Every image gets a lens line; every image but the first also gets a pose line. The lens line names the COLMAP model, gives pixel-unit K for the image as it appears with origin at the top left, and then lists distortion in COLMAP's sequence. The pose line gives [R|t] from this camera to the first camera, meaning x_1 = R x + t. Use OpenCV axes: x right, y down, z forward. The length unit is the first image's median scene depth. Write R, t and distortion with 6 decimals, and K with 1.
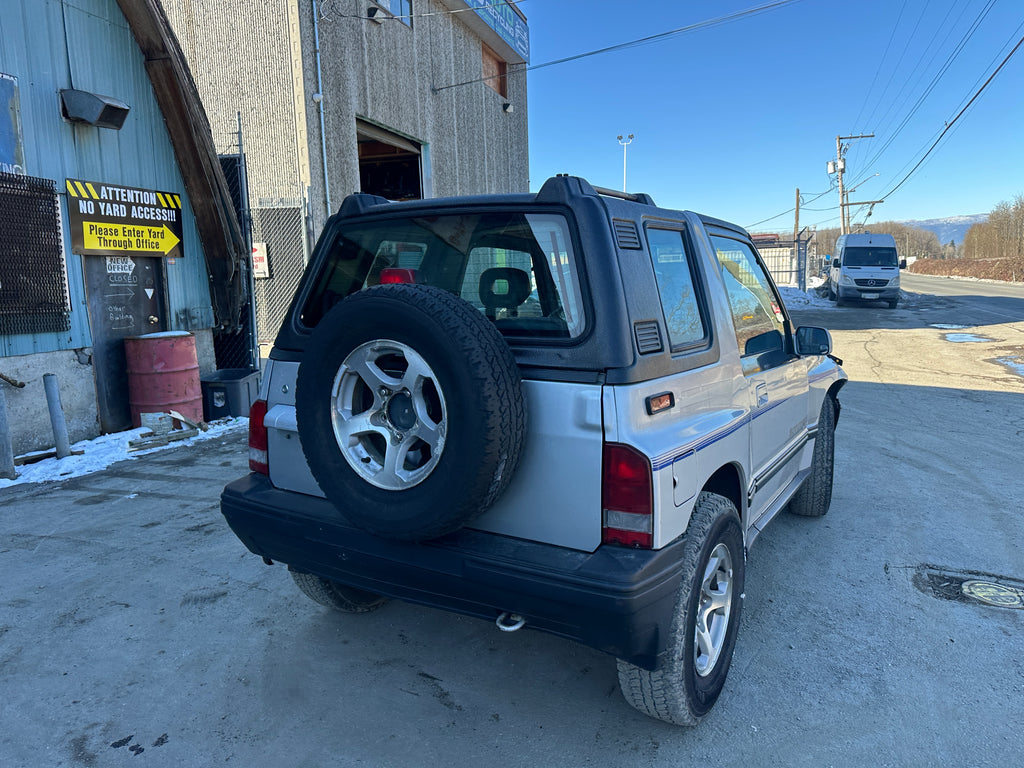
lens RADIAL K [[720.0, 0, 515.8], [0, 720.0, 382.0], [0, 0, 1]] dist [0.031052, -0.037691]
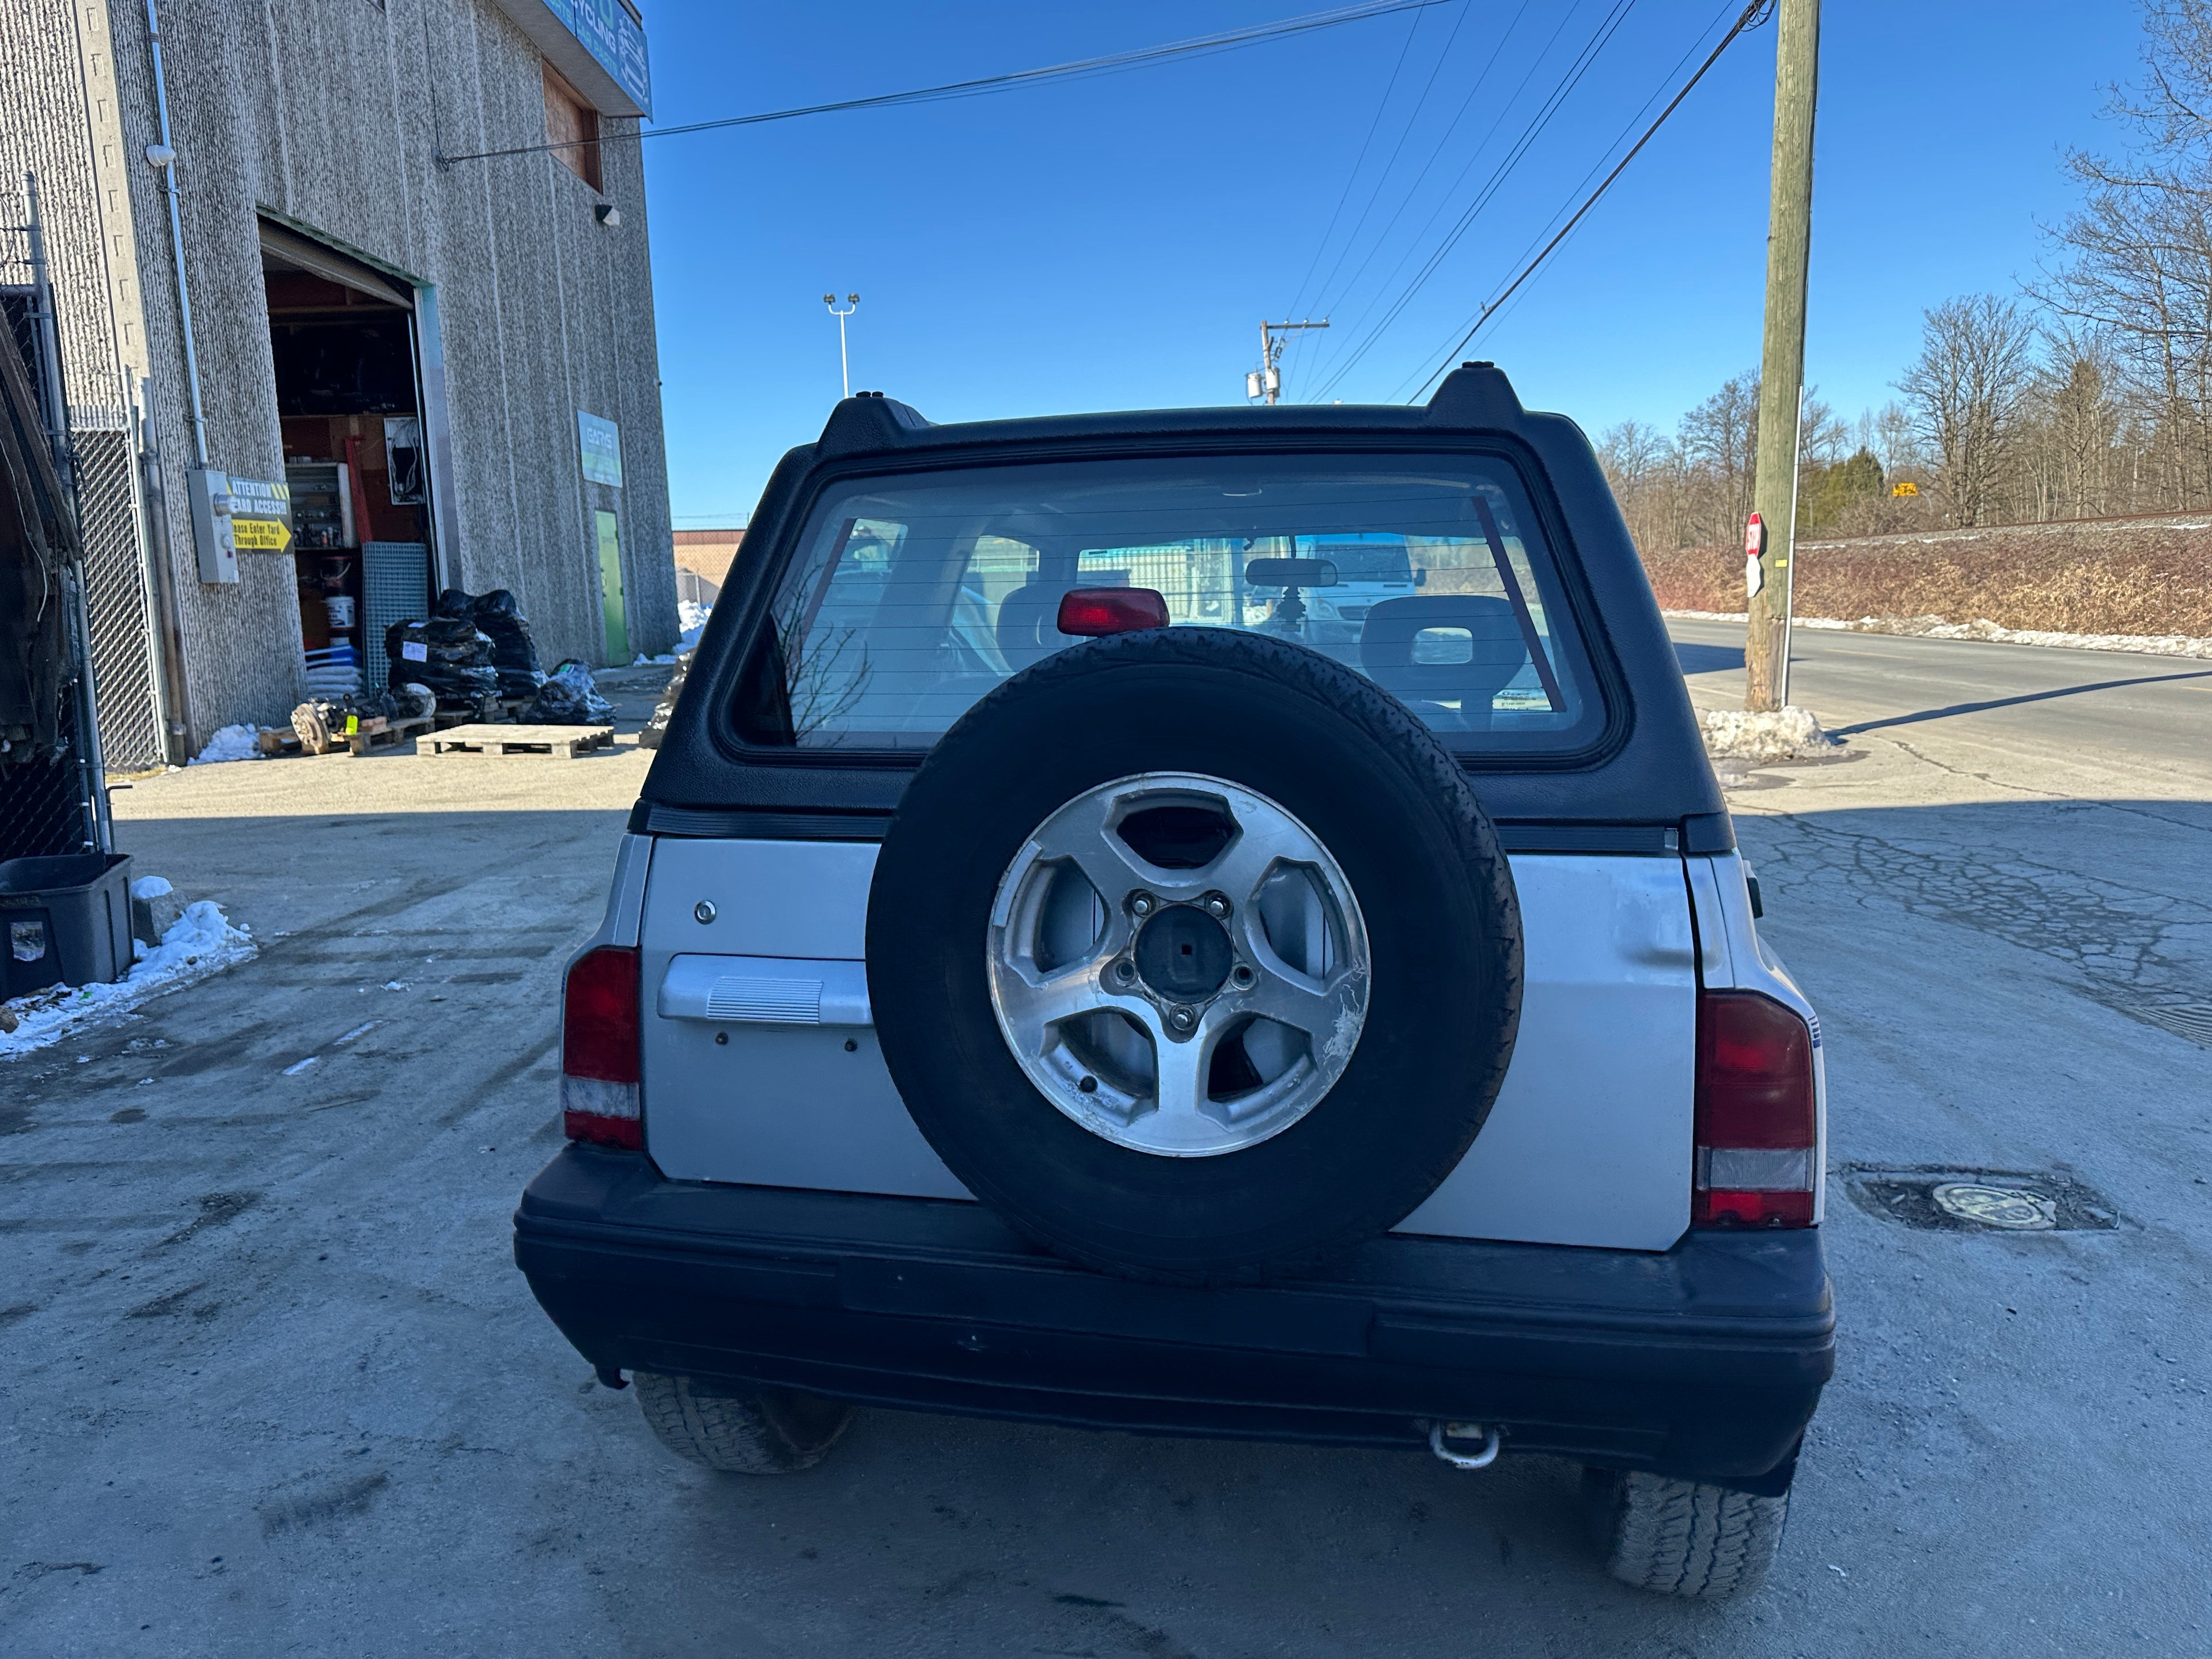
lens RADIAL K [[1555.2, 0, 1114.3], [0, 1555.2, 818.2], [0, 0, 1]] dist [0.031052, -0.037691]
pose [[0.946997, -0.051340, 0.317113, -0.149586], [0.053584, 0.998562, 0.001647, -0.011645], [-0.316741, 0.015432, 0.948386, 0.068707]]
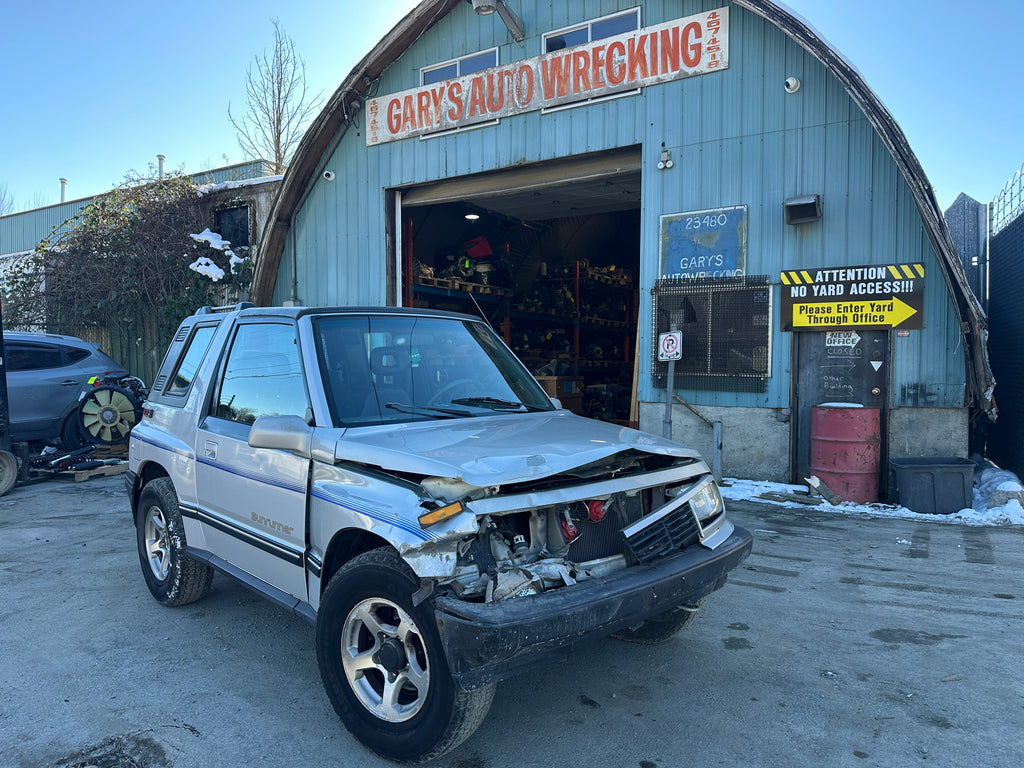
lens RADIAL K [[720.0, 0, 508.8], [0, 720.0, 386.2], [0, 0, 1]] dist [0.031052, -0.037691]
pose [[-0.254740, 0.052874, -0.965563, 0.652558], [-0.134120, 0.986922, 0.089428, -0.125191], [0.957664, 0.152282, -0.244317, 0.822739]]
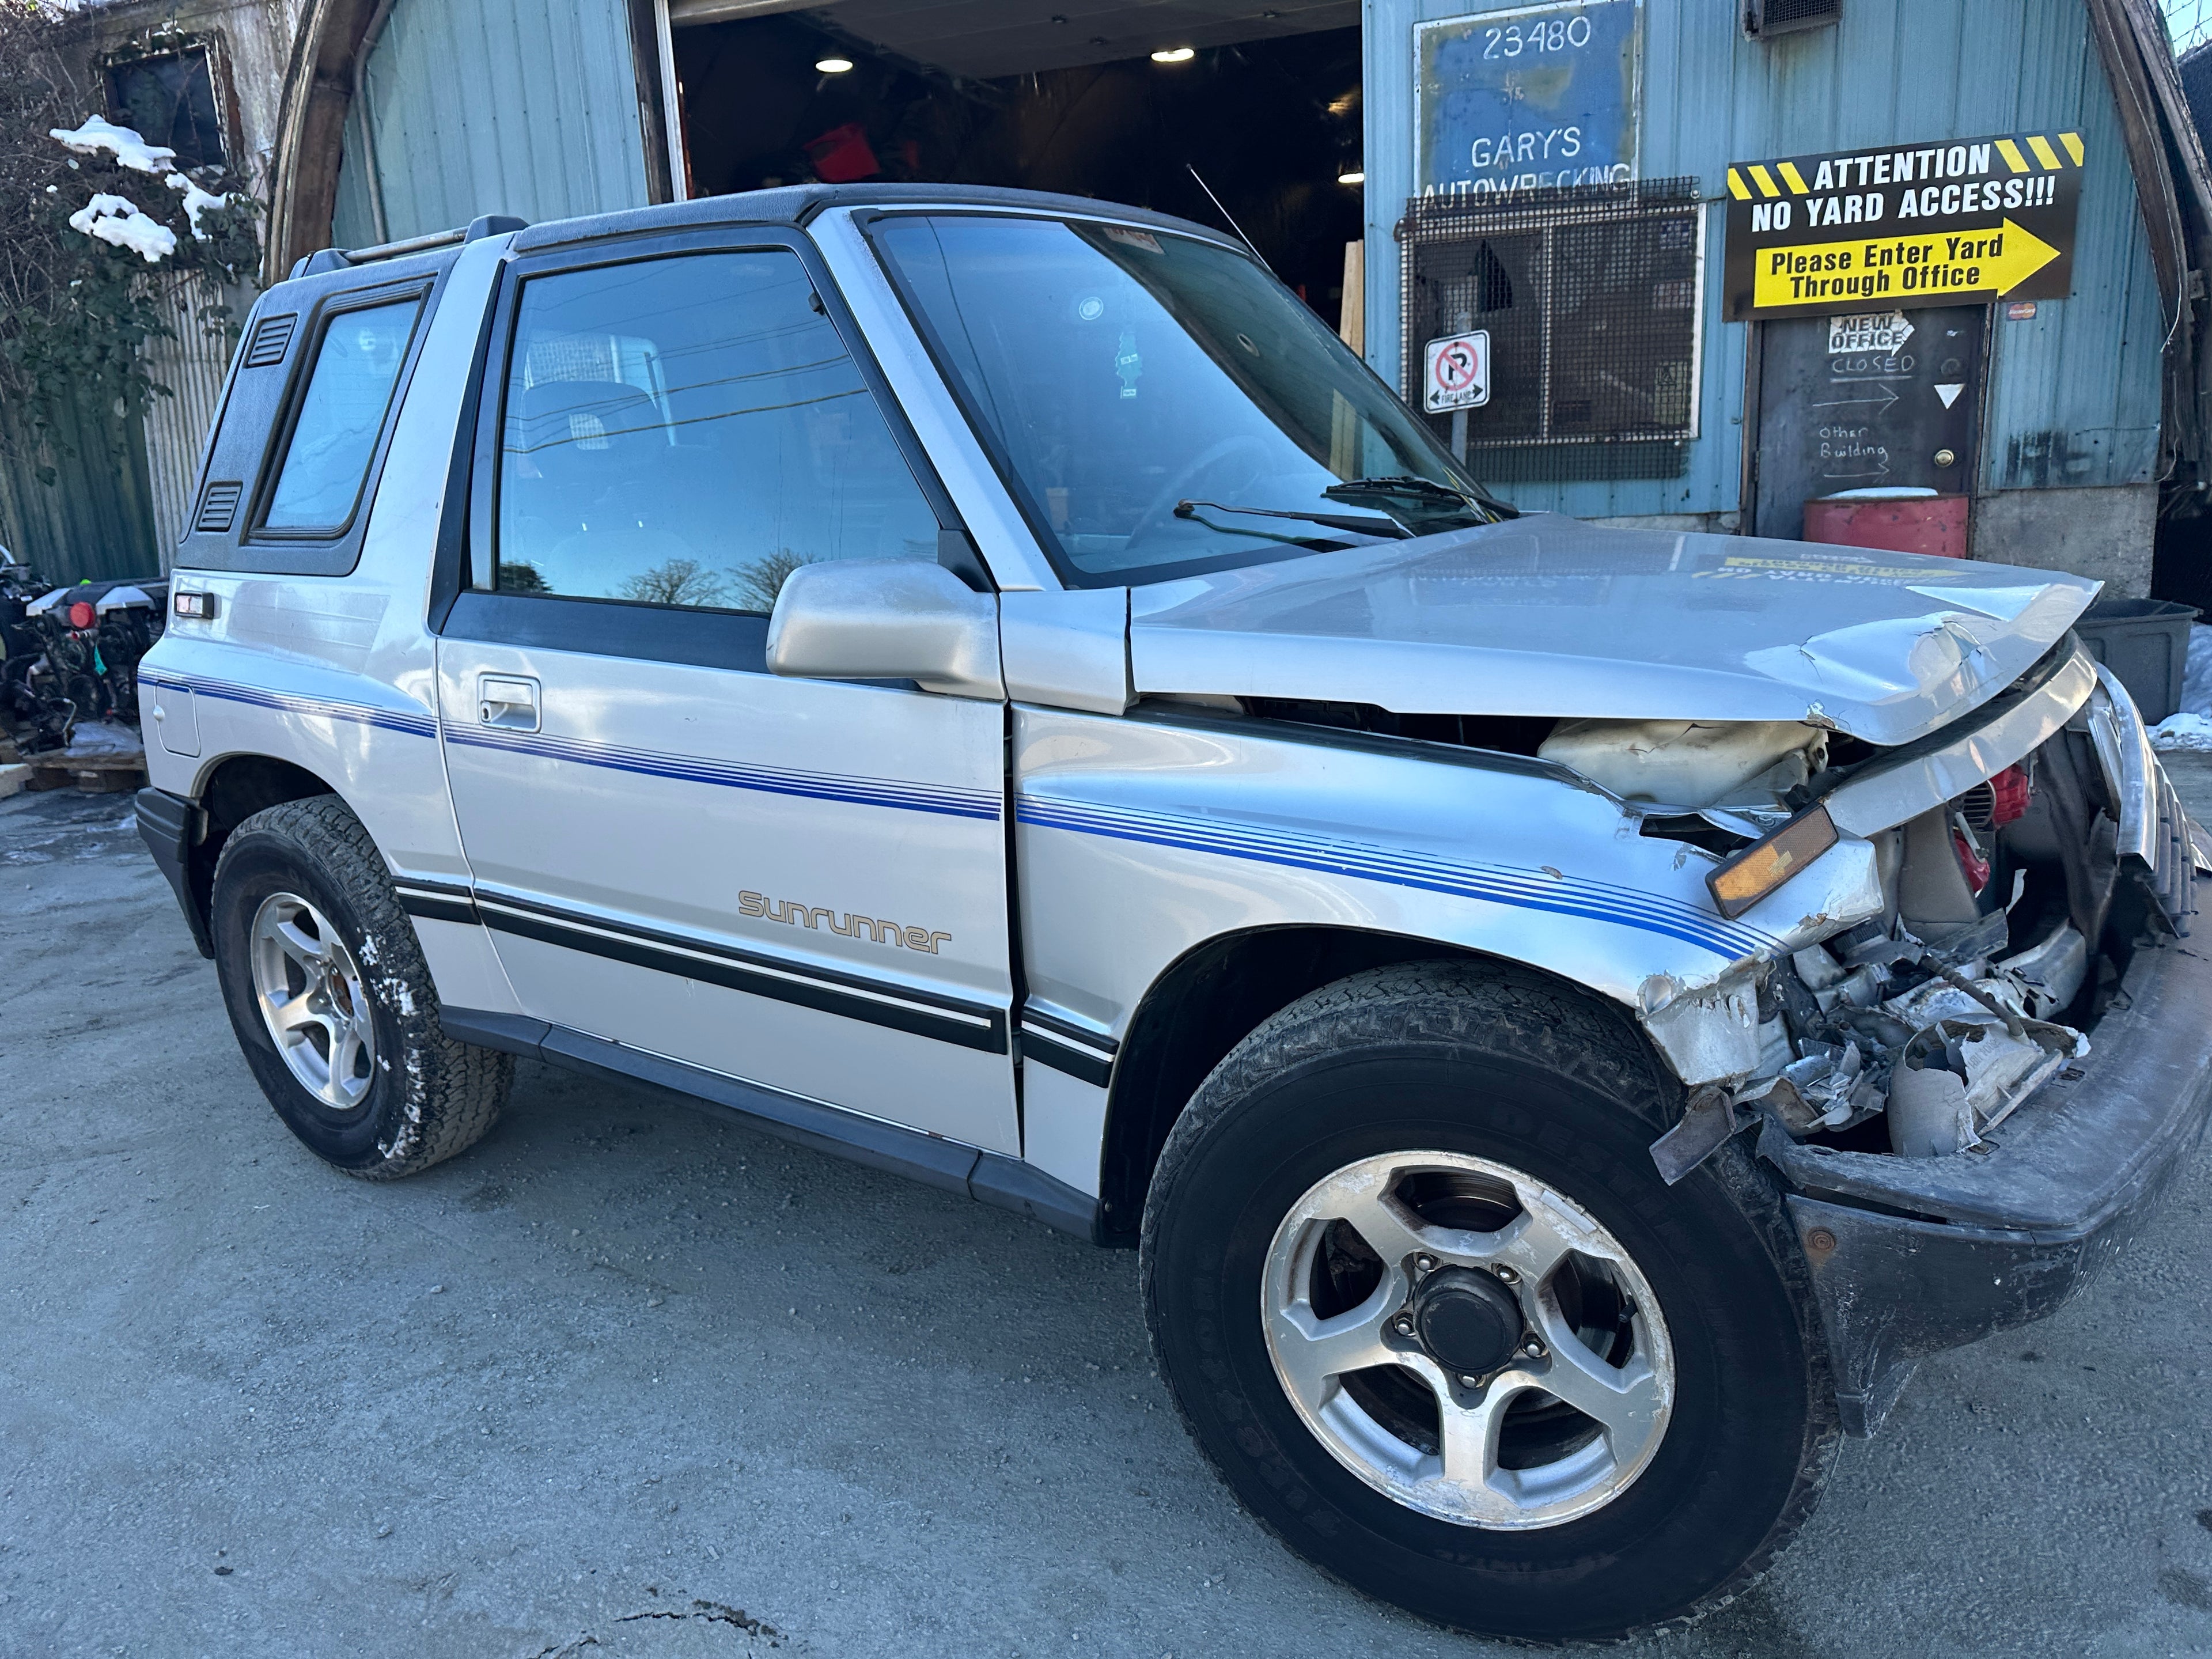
lens RADIAL K [[1555.2, 0, 1109.6], [0, 1555.2, 830.2], [0, 0, 1]] dist [0.031052, -0.037691]
pose [[-0.072231, 0.252174, -0.964982, 0.523042], [-0.093266, 0.961562, 0.258262, -0.073703], [0.993018, 0.108655, -0.045936, 0.628106]]
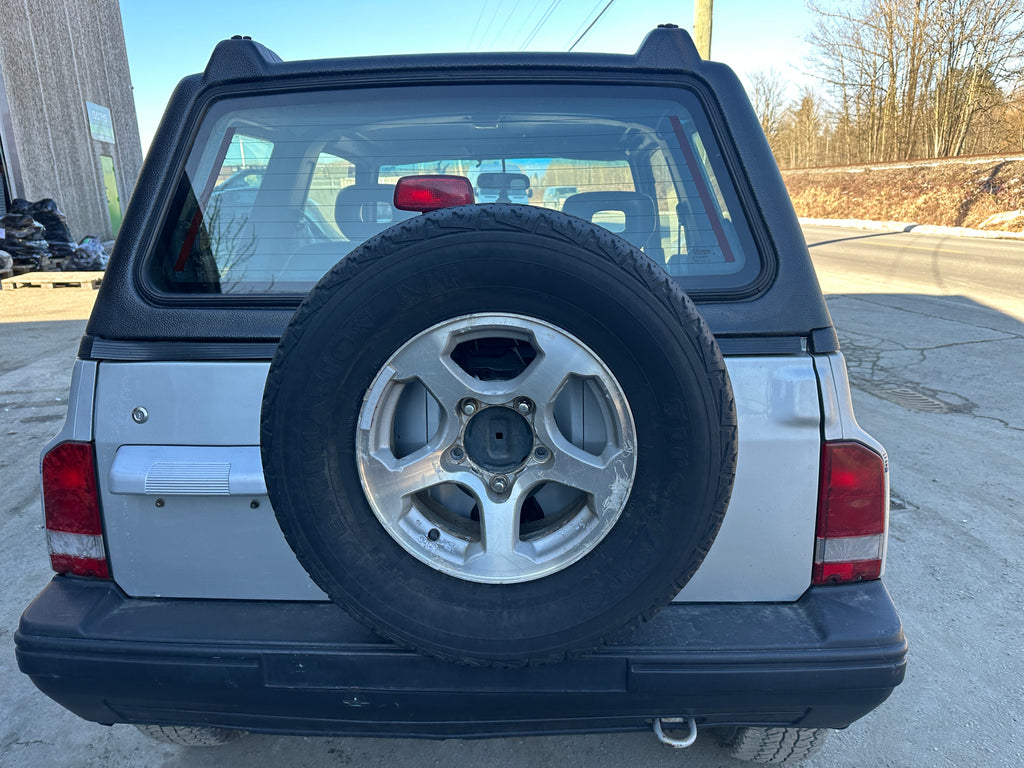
lens RADIAL K [[720.0, 0, 514.3], [0, 720.0, 382.4], [0, 0, 1]] dist [0.031052, -0.037691]
pose [[0.874325, -0.124101, 0.469207, -0.131313], [0.079149, 0.990273, 0.114431, -0.021131], [-0.478844, -0.062913, 0.875643, 0.167232]]
